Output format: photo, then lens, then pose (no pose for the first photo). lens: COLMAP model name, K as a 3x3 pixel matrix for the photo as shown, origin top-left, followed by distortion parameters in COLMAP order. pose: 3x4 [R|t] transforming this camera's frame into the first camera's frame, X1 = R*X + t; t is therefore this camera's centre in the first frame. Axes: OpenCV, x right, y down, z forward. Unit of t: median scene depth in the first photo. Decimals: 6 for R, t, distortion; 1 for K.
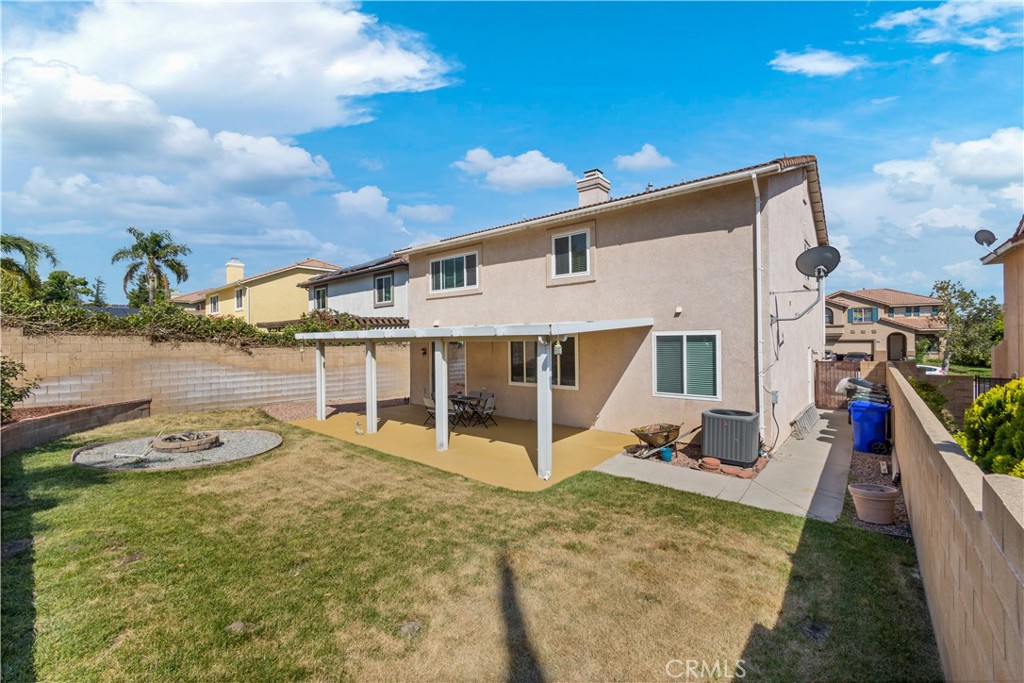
lens RADIAL K [[440.8, 0, 514.6], [0, 440.8, 336.4], [0, 0, 1]] dist [-0.001502, -0.000340]
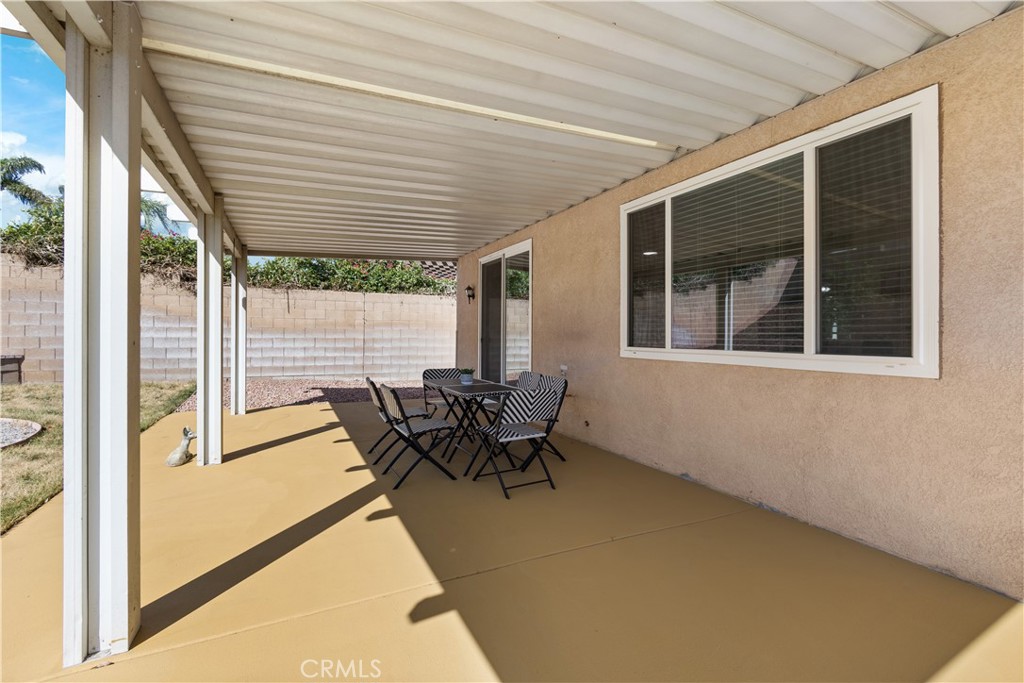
lens RADIAL K [[440.8, 0, 514.6], [0, 440.8, 336.4], [0, 0, 1]] dist [-0.001502, -0.000340]
pose [[0.911913, 0.015066, -0.410108, 0.047539], [-0.013501, 0.999886, 0.006712, 0.089548], [0.410162, -0.000584, 0.912012, 0.639227]]
